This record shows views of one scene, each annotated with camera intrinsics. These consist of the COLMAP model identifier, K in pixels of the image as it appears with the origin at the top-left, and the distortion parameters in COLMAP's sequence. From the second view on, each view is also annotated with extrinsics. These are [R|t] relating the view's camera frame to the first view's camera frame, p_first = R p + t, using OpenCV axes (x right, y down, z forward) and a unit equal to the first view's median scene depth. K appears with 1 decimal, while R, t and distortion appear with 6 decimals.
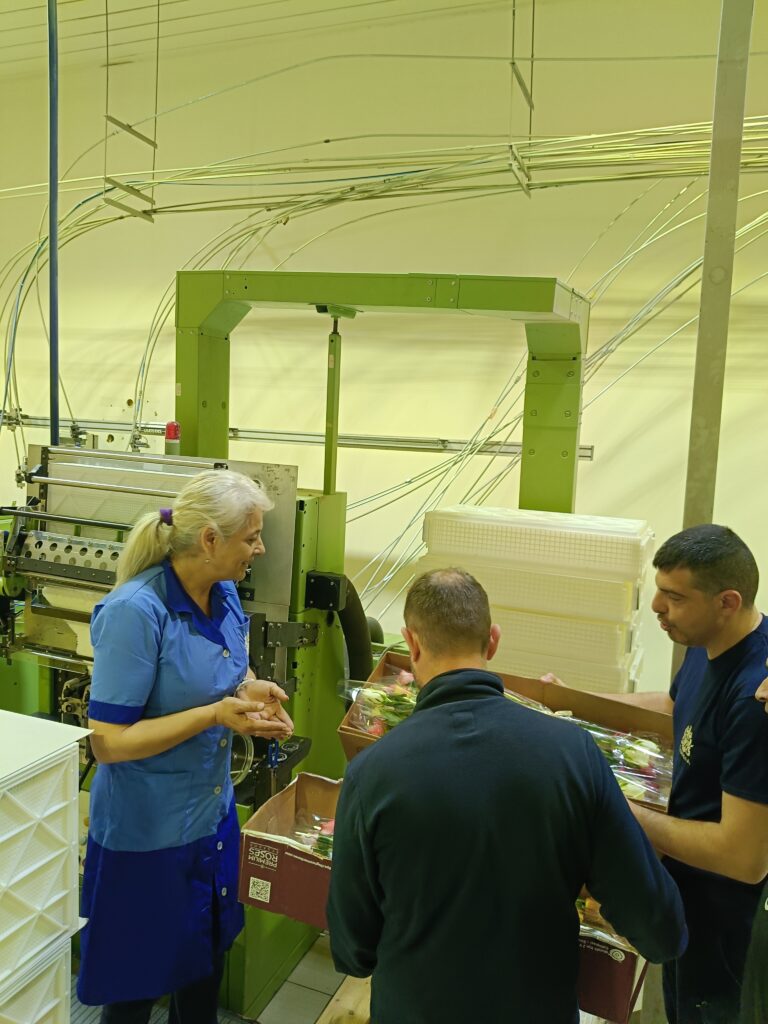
lens RADIAL K [[785.9, 0, 371.7], [0, 785.9, 499.9], [0, 0, 1]] dist [0.020094, -0.056248]
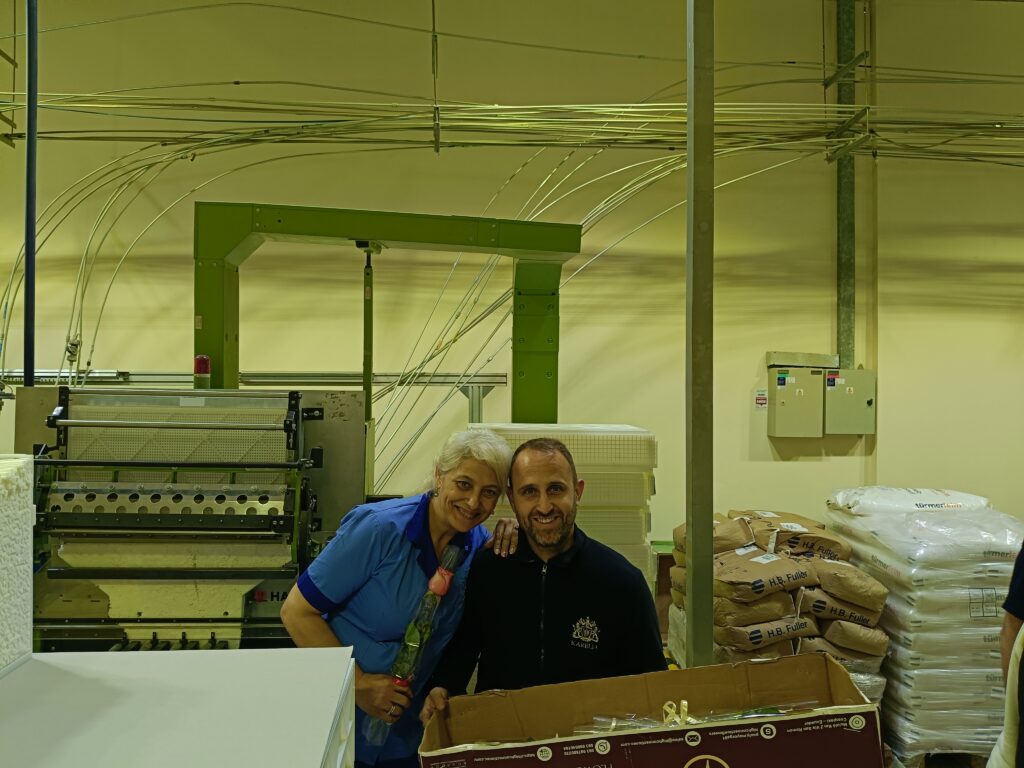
lens RADIAL K [[776.0, 0, 490.9], [0, 776.0, 389.3], [0, 0, 1]] dist [0.007910, -0.028624]
pose [[0.906646, -0.046790, 0.419290, -0.306195], [0.076038, 0.995679, -0.053308, 0.017397], [-0.414984, 0.080213, 0.906286, -0.000817]]
